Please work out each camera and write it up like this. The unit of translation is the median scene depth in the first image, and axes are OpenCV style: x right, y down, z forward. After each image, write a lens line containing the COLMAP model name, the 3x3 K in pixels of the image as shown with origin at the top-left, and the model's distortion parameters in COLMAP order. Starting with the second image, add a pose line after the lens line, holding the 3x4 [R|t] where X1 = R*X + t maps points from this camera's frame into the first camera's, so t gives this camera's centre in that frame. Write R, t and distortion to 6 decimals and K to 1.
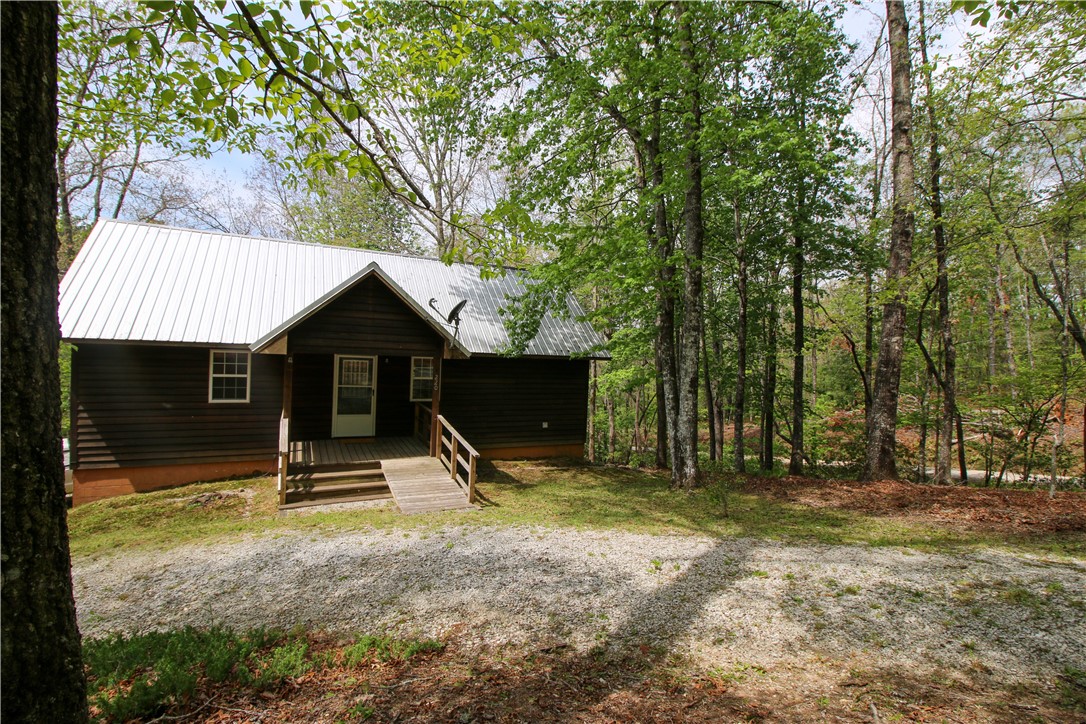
lens RADIAL K [[498.5, 0, 547.1], [0, 498.5, 359.6], [0, 0, 1]] dist [0.000424, -0.014181]
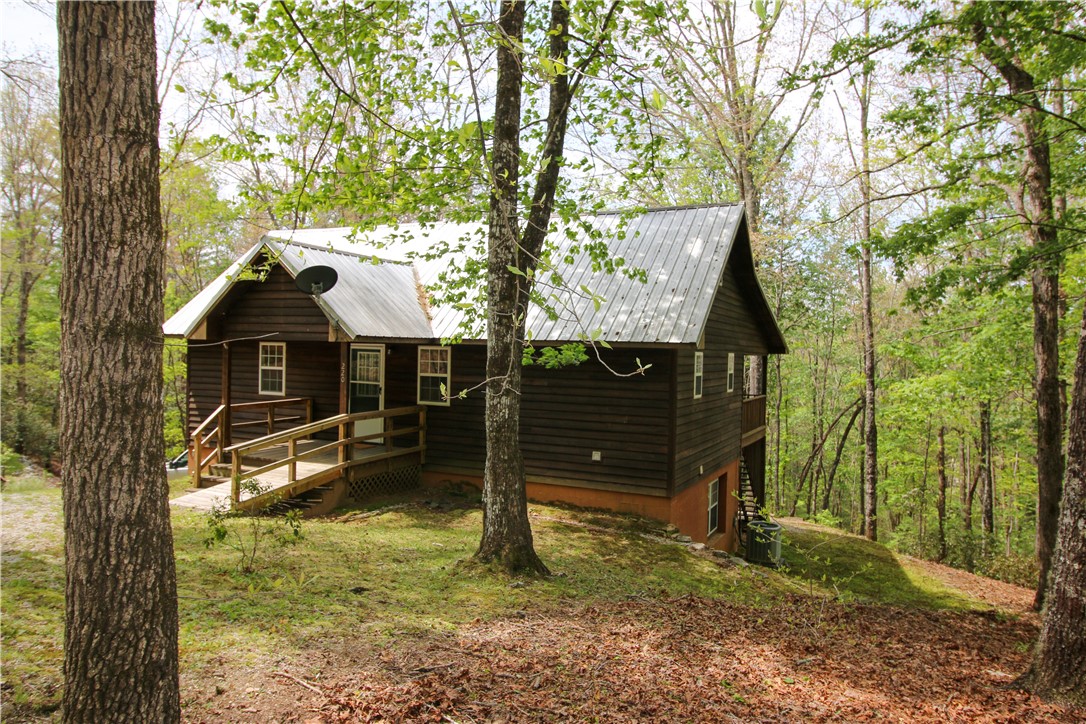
lens RADIAL K [[747.4, 0, 543.0], [0, 747.4, 362.0], [0, 0, 1]] dist [0.004114, 0.001439]
pose [[0.603344, -0.006170, -0.797457, 0.965151], [-0.001806, 0.999957, -0.009103, 0.035525], [0.797479, 0.006932, 0.603307, 0.561983]]
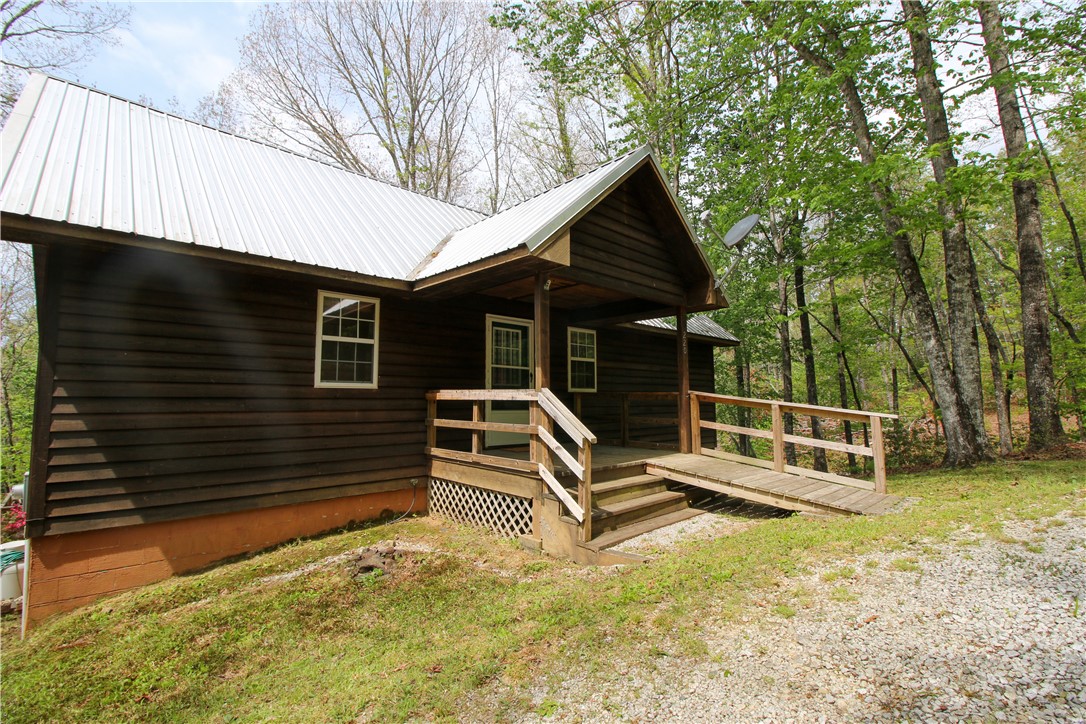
lens RADIAL K [[498.5, 0, 547.1], [0, 498.5, 359.6], [0, 0, 1]] dist [0.000424, -0.014181]
pose [[0.952046, -0.022435, 0.305132, -0.638502], [0.054371, 0.993840, -0.096571, 0.130017], [-0.301086, 0.108530, 0.947401, 0.428852]]
